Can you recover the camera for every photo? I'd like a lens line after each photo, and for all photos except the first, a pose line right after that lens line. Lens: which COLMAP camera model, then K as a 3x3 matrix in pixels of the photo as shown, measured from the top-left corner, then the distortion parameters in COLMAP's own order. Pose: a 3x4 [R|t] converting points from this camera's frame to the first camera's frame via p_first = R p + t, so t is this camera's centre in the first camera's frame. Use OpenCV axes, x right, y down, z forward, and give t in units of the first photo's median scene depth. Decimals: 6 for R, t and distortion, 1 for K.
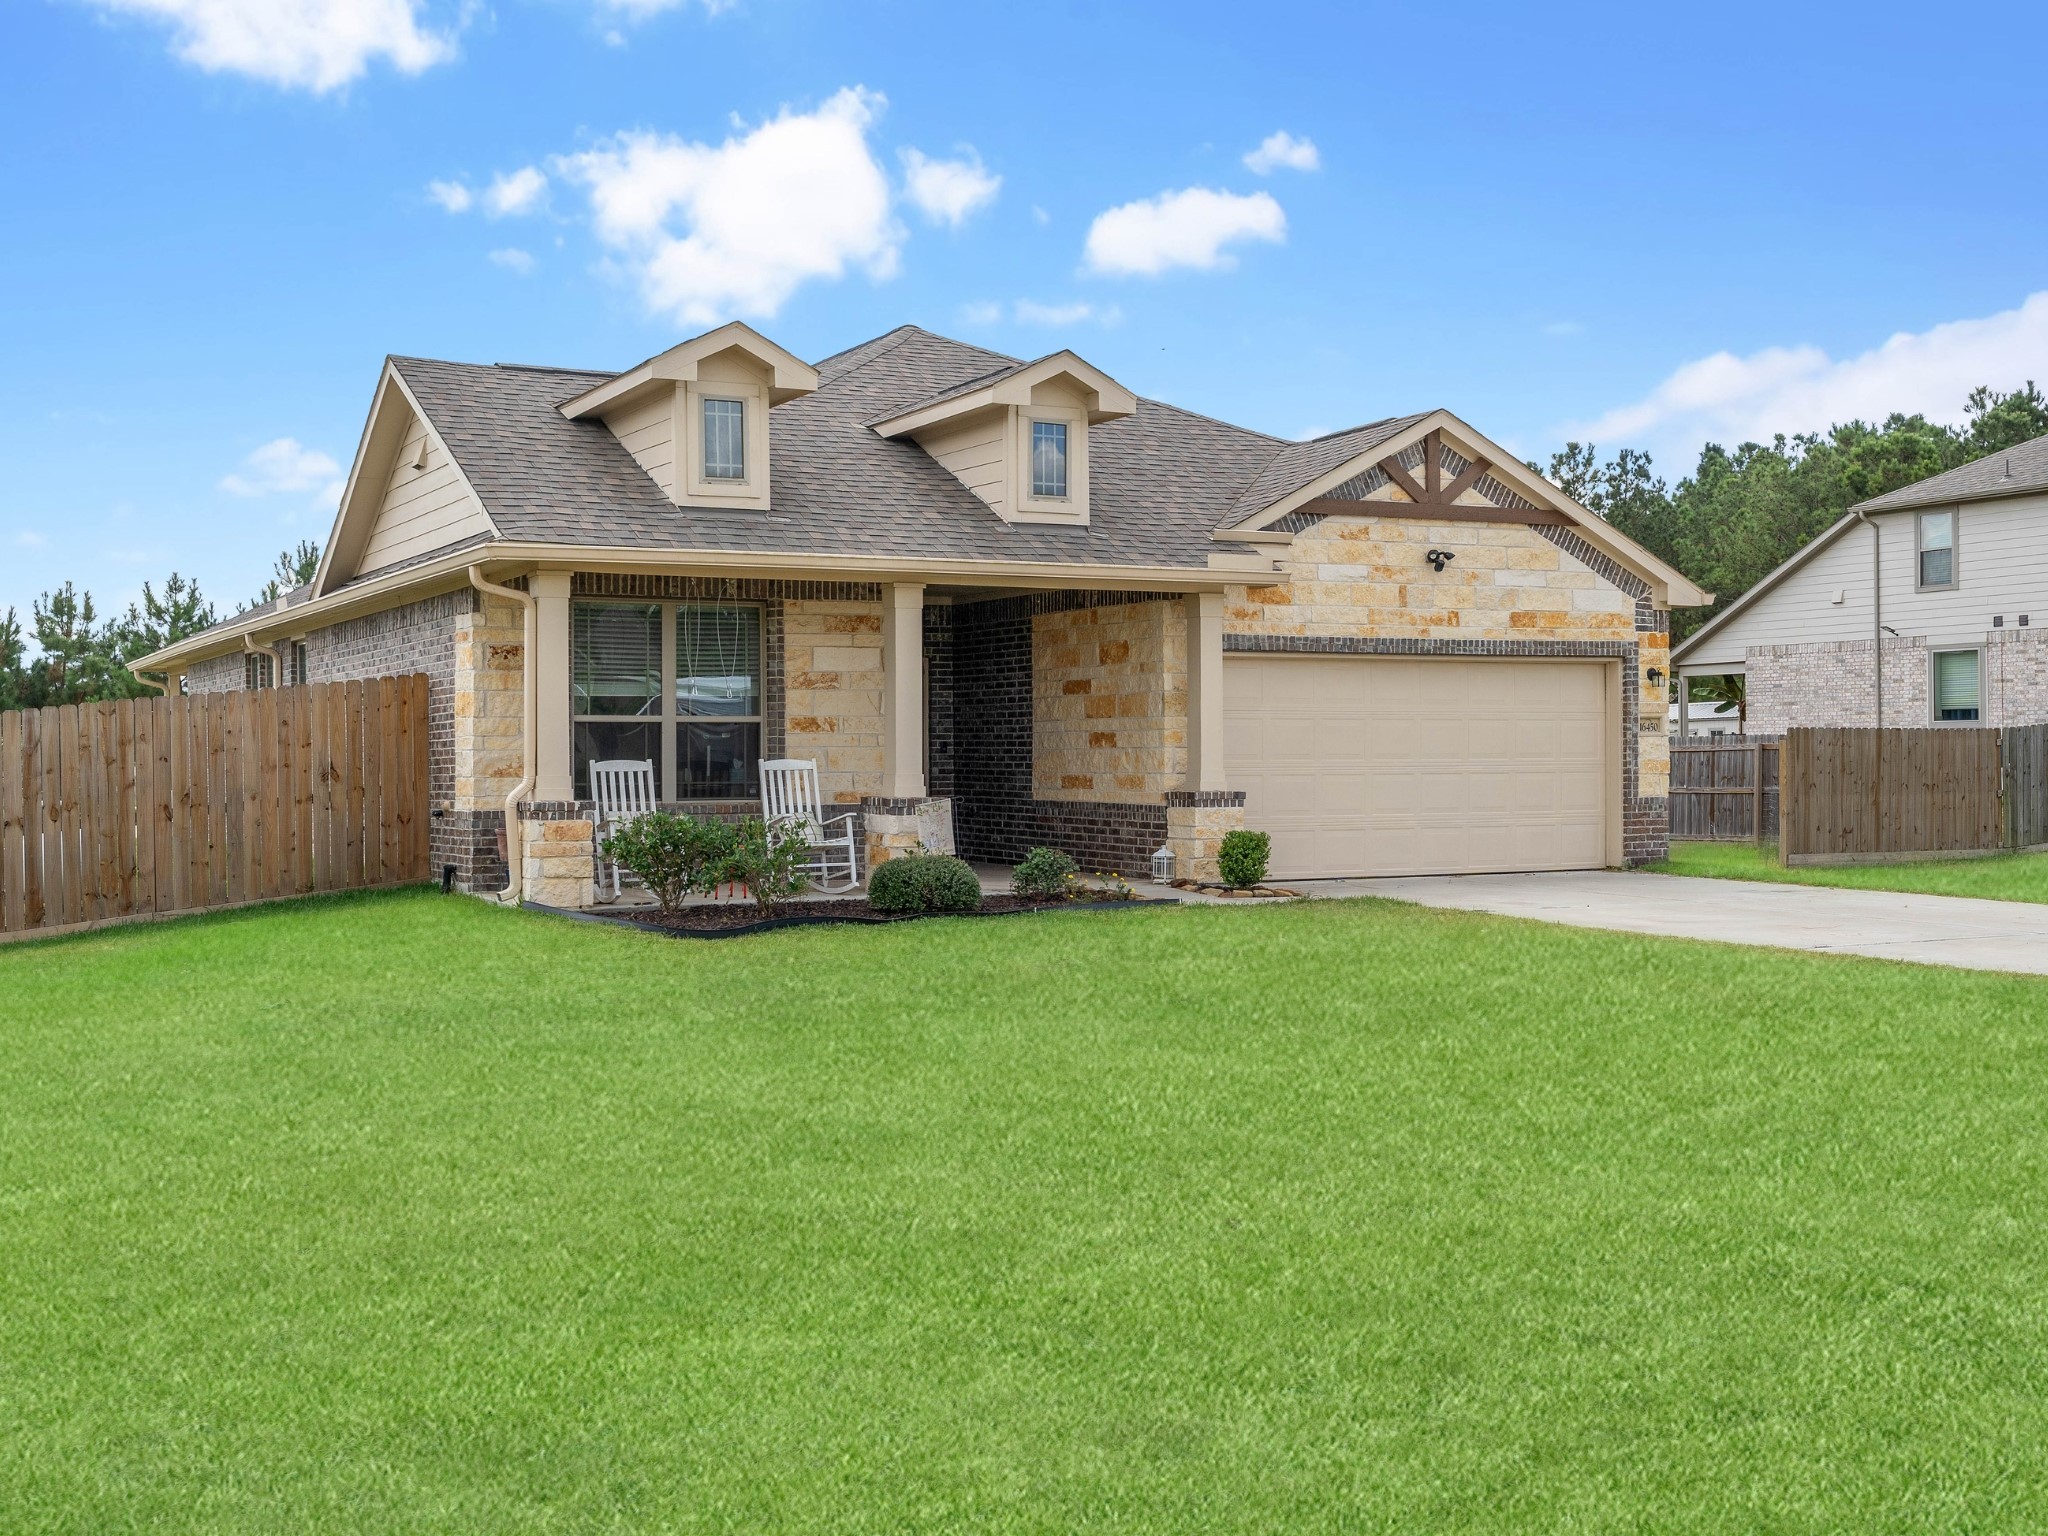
lens RADIAL K [[2403.8, 0, 1024.0], [0, 2403.8, 768.0], [0, 0, 1]] dist [0.013707, 0.003614]
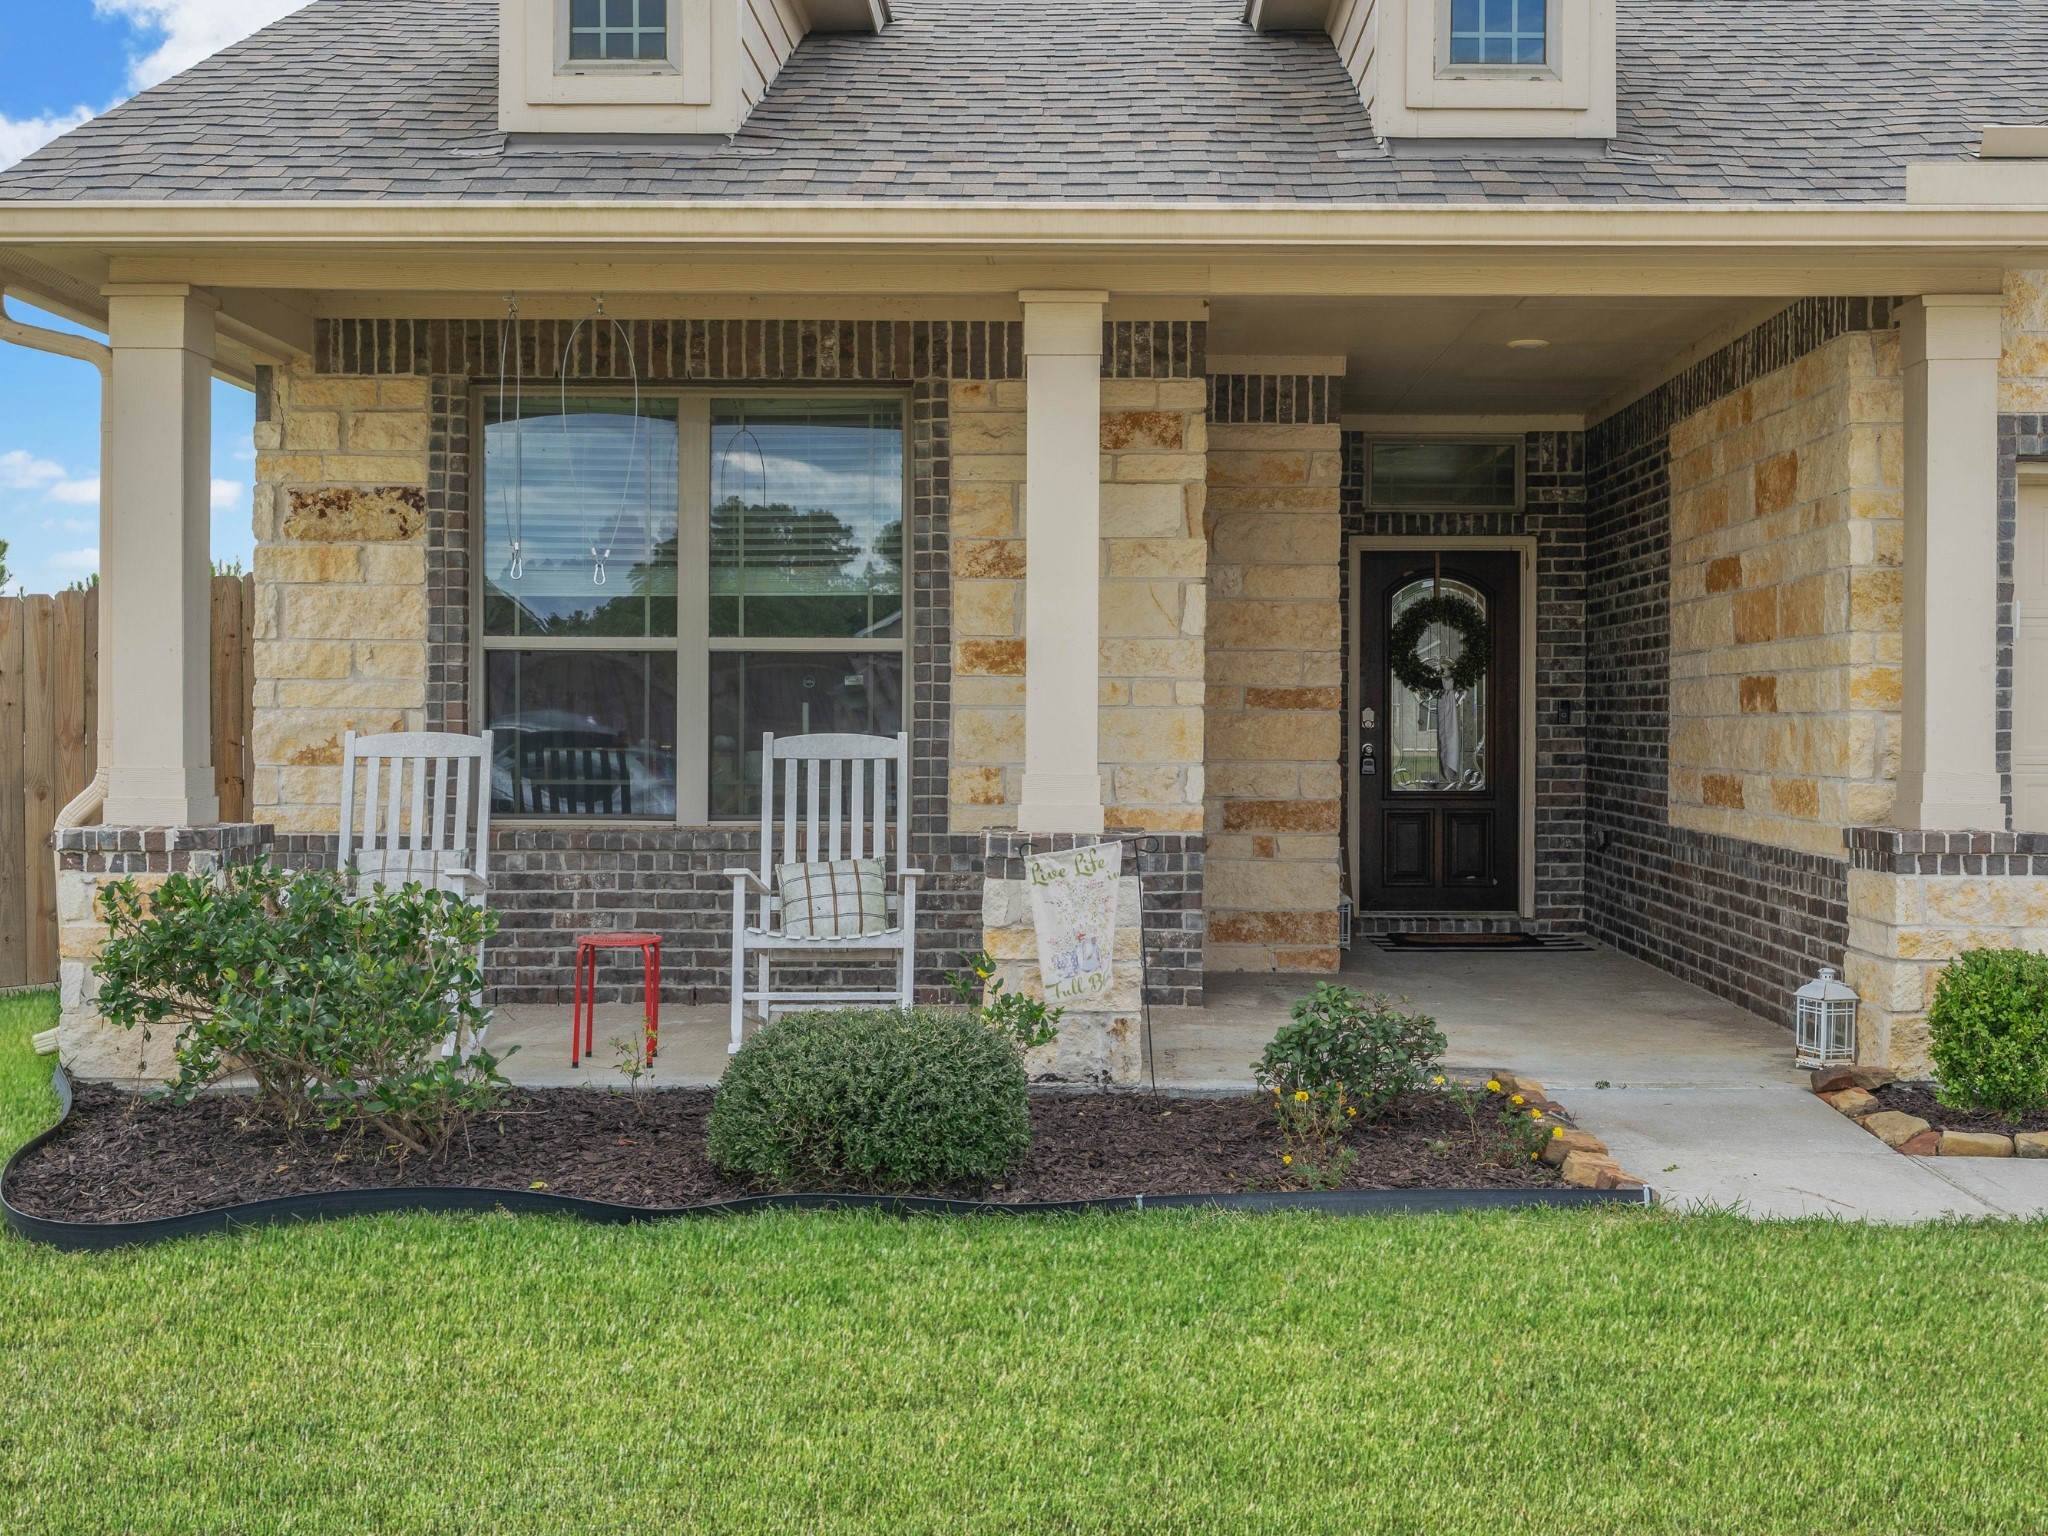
lens RADIAL K [[2403.8, 0, 1024.0], [0, 2403.8, 768.0], [0, 0, 1]] dist [0.013707, 0.003614]
pose [[0.887483, 0.016727, -0.460537, 0.120550], [-0.010611, 0.999818, 0.015865, -0.004393], [0.460718, -0.009193, 0.887499, 0.600333]]
